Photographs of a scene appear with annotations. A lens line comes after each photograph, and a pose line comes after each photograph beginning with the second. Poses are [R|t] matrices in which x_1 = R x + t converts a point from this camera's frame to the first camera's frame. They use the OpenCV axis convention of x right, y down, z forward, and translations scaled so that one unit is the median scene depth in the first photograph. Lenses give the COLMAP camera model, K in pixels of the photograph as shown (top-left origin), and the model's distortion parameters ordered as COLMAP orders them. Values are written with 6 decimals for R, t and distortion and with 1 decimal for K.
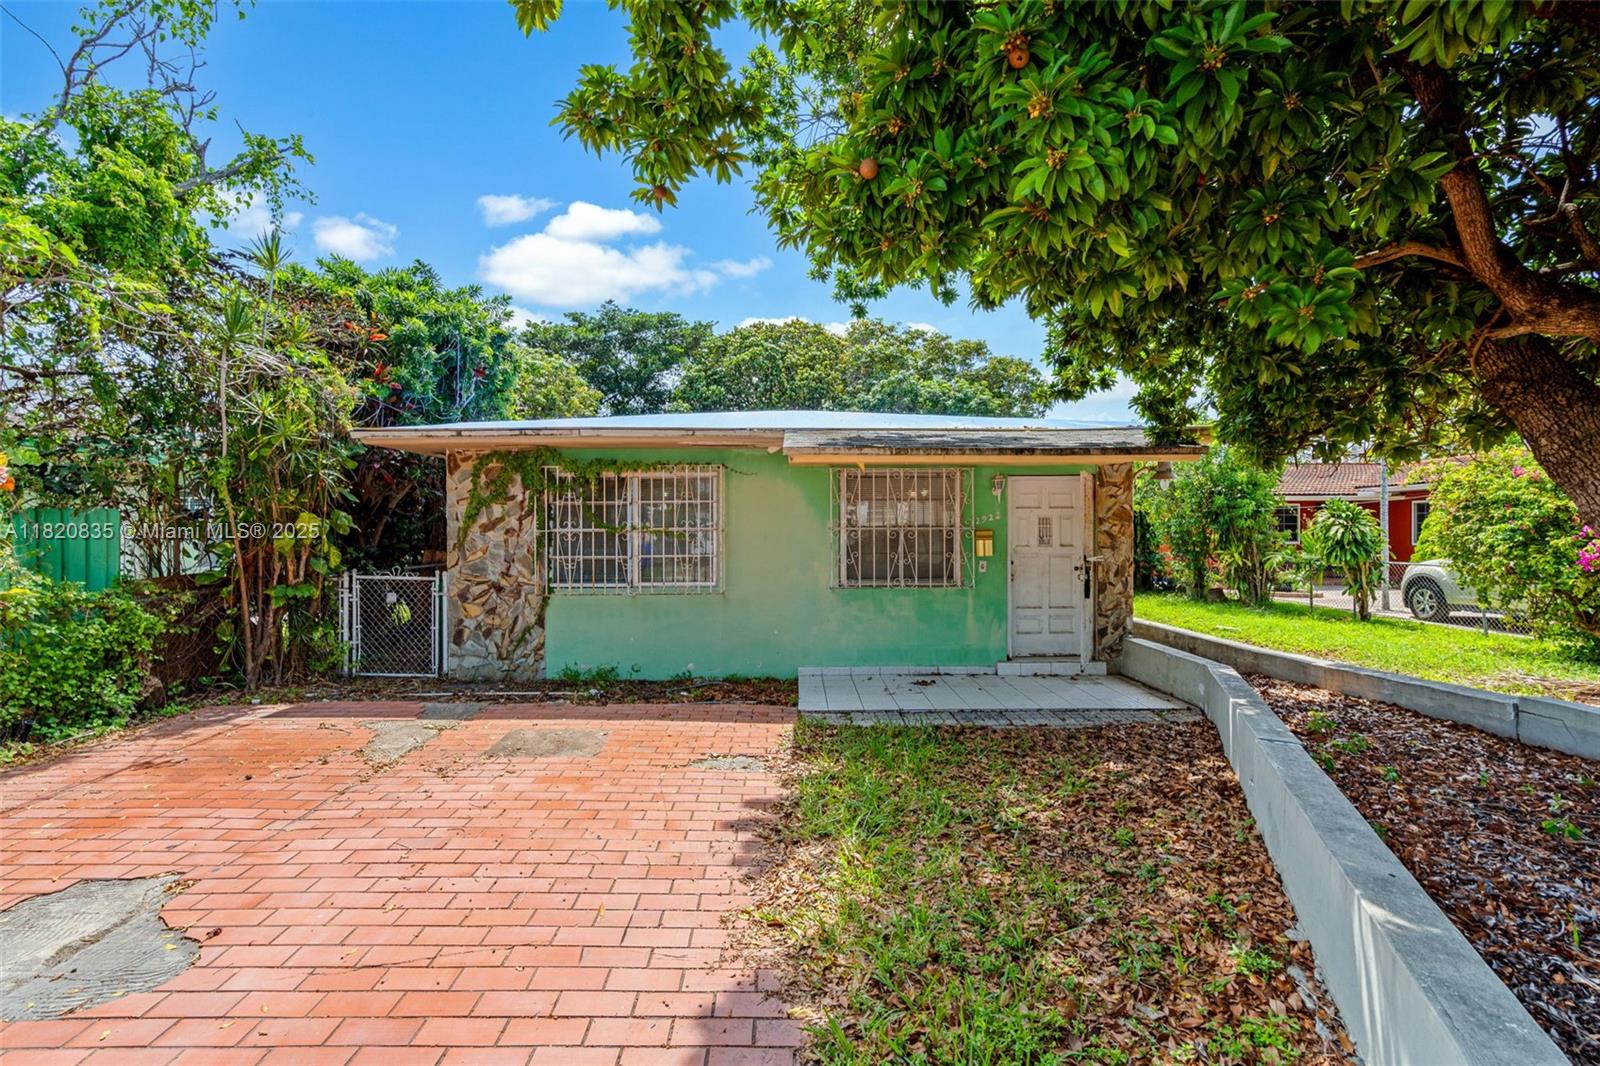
lens RADIAL K [[707.3, 0, 802.1], [0, 707.3, 526.0], [0, 0, 1]] dist [-0.001264, 0.000388]
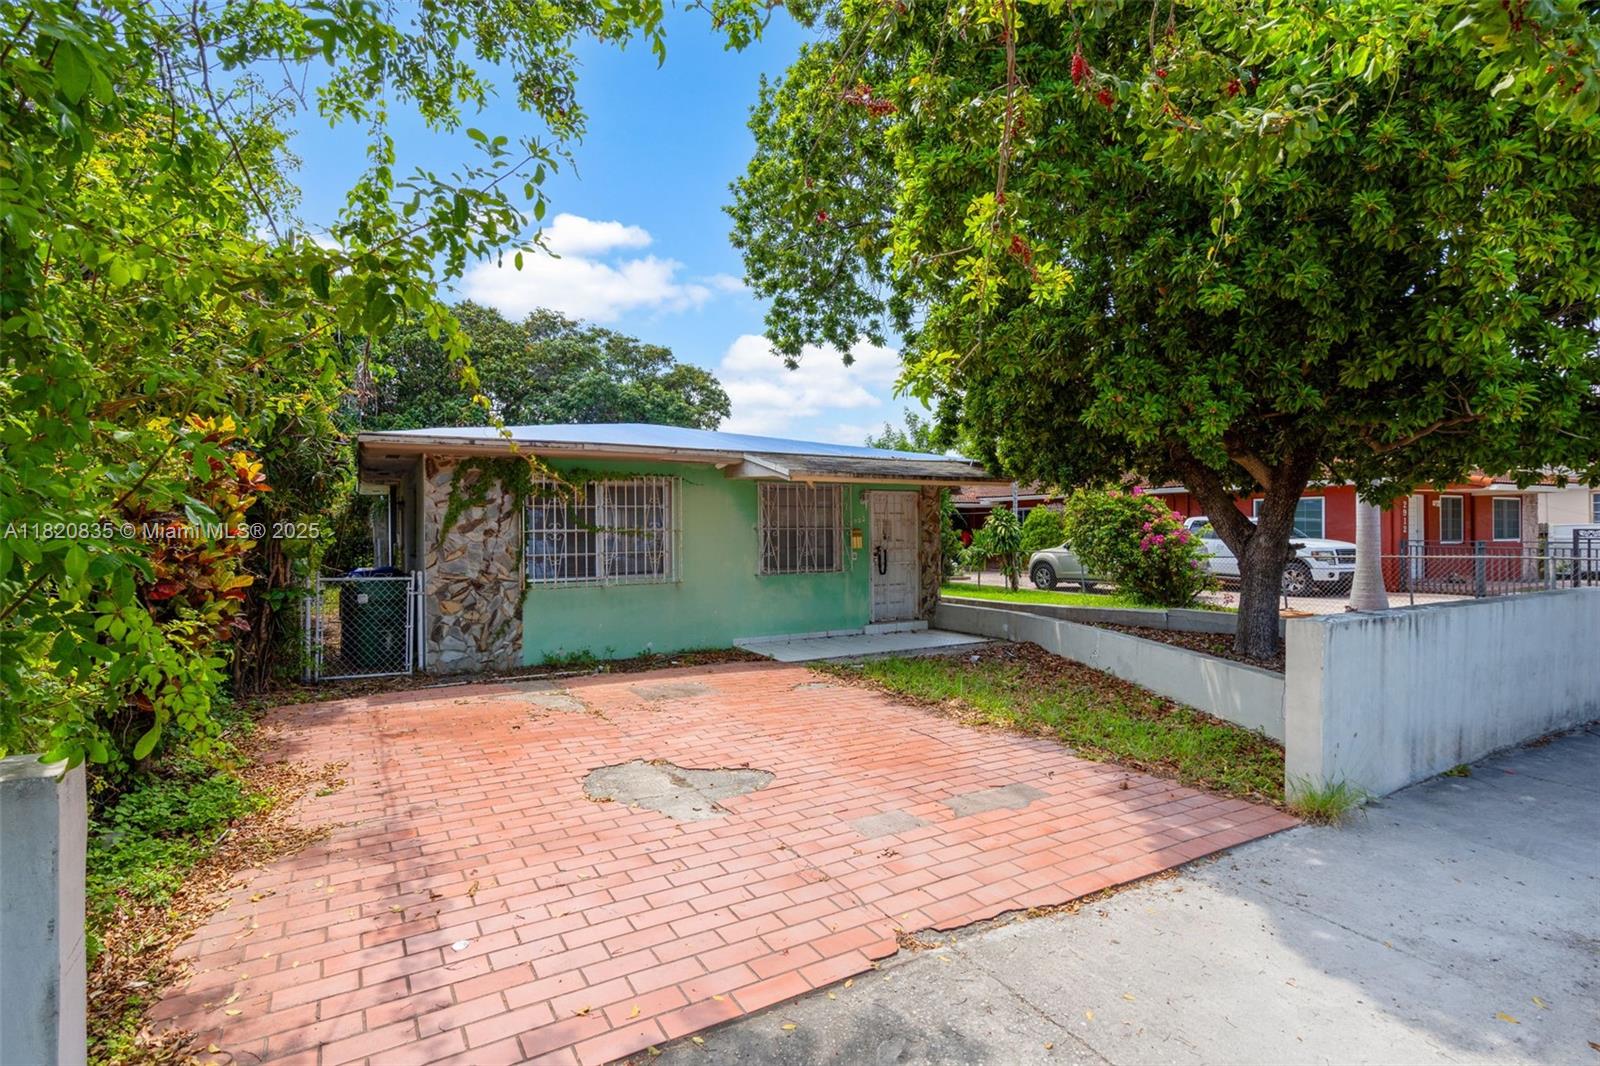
lens RADIAL K [[731.7, 0, 800.5], [0, 731.7, 524.2], [0, 0, 1]] dist [0.002256, 0.000964]
pose [[0.883203, -0.000087, 0.468991, -0.517548], [0.002259, 0.999989, -0.004068, 0.000966], [-0.468985, 0.004652, 0.883194, -0.209314]]
